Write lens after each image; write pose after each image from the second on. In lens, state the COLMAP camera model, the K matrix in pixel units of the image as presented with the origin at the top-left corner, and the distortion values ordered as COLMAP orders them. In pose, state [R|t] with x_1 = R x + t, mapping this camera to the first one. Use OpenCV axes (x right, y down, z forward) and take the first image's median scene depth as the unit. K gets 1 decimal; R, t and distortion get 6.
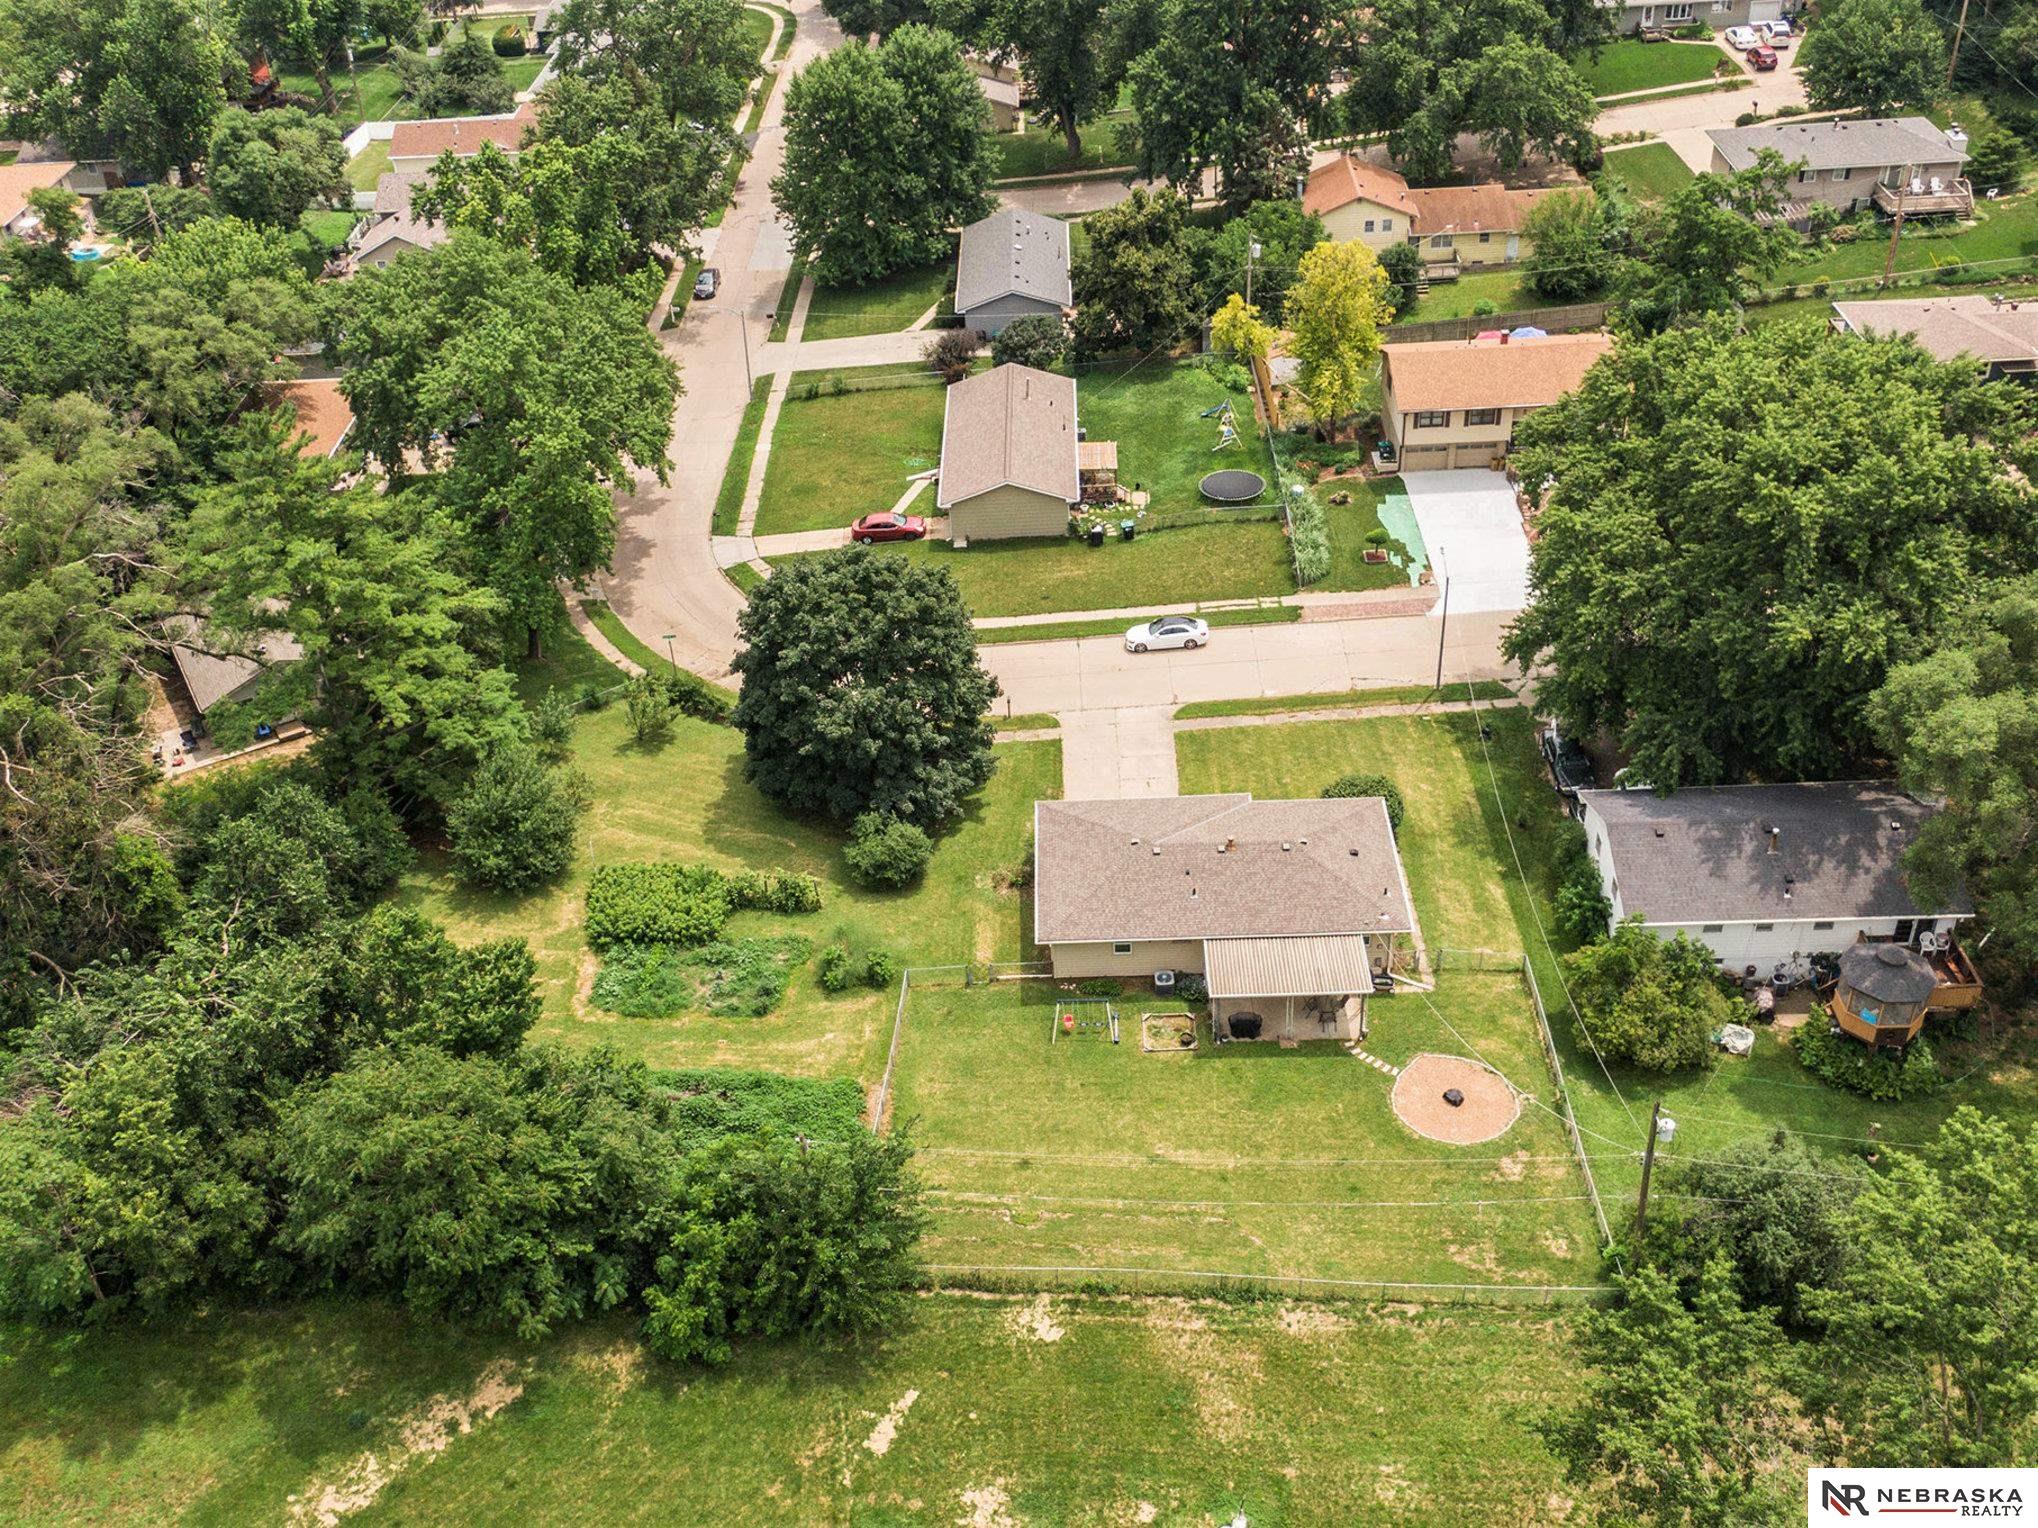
lens RADIAL K [[1931.5, 0, 1019.0], [0, 1931.5, 764.0], [0, 0, 1]] dist [0.040928, 0.008418]
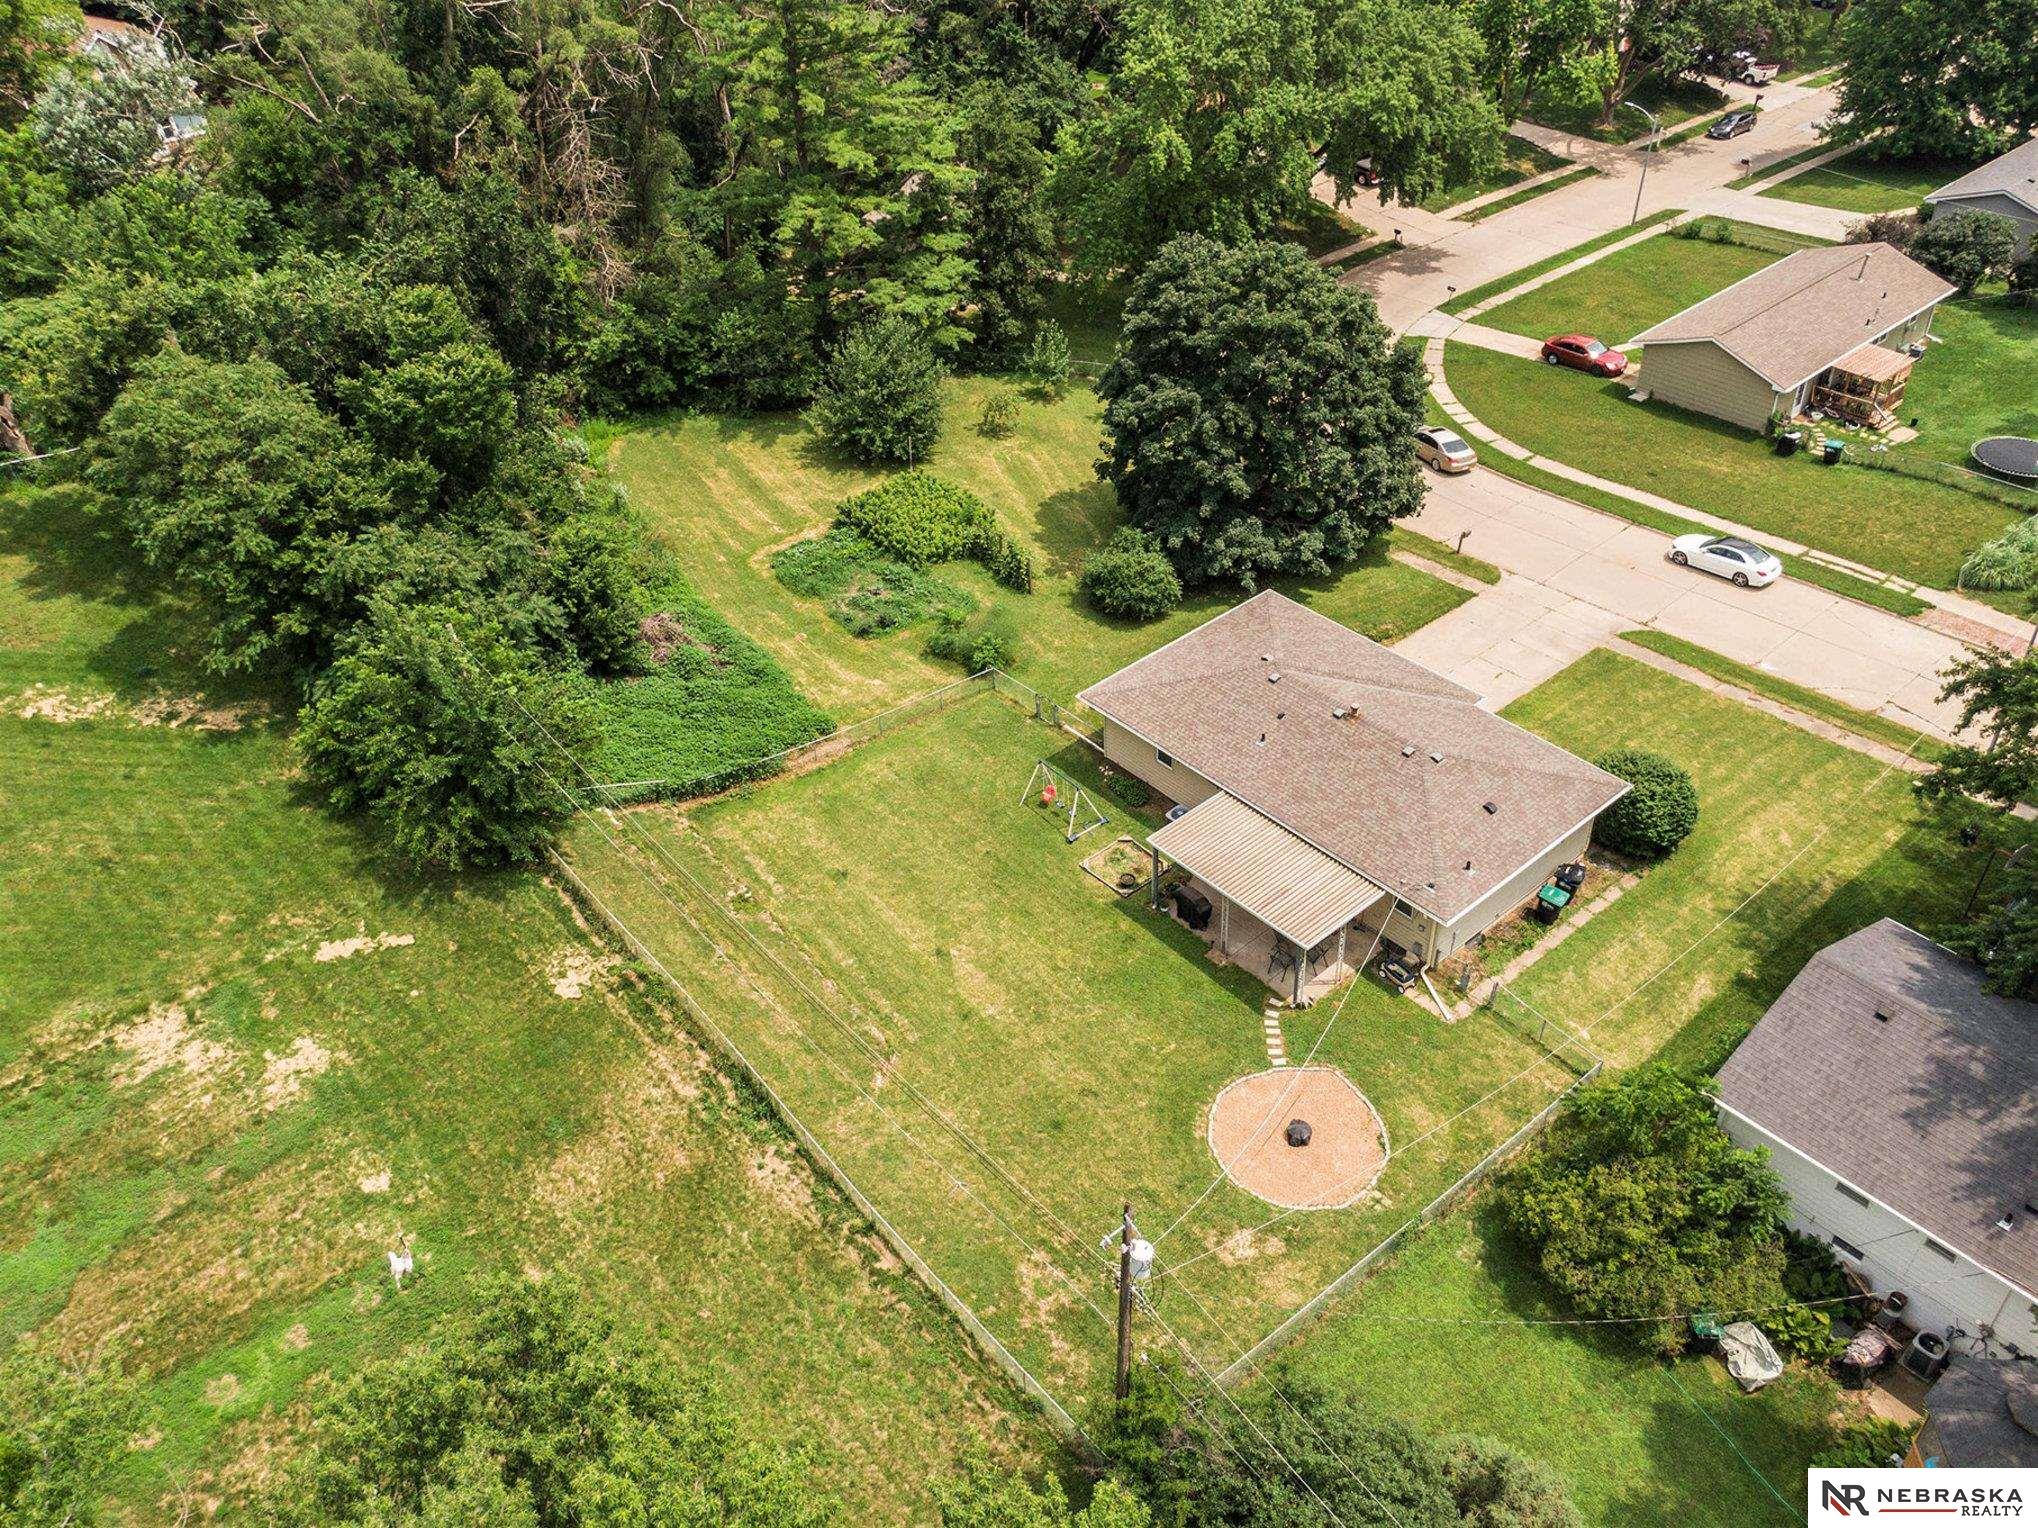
lens RADIAL K [[1599.9, 0, 1019.0], [0, 1599.9, 764.0], [0, 0, 1]] dist [0.015609, 0.001450]
pose [[0.662810, 0.480981, -0.573881, 0.387444], [-0.432131, 0.871612, 0.231420, -0.028883], [0.611510, 0.094604, 0.785560, 0.437821]]
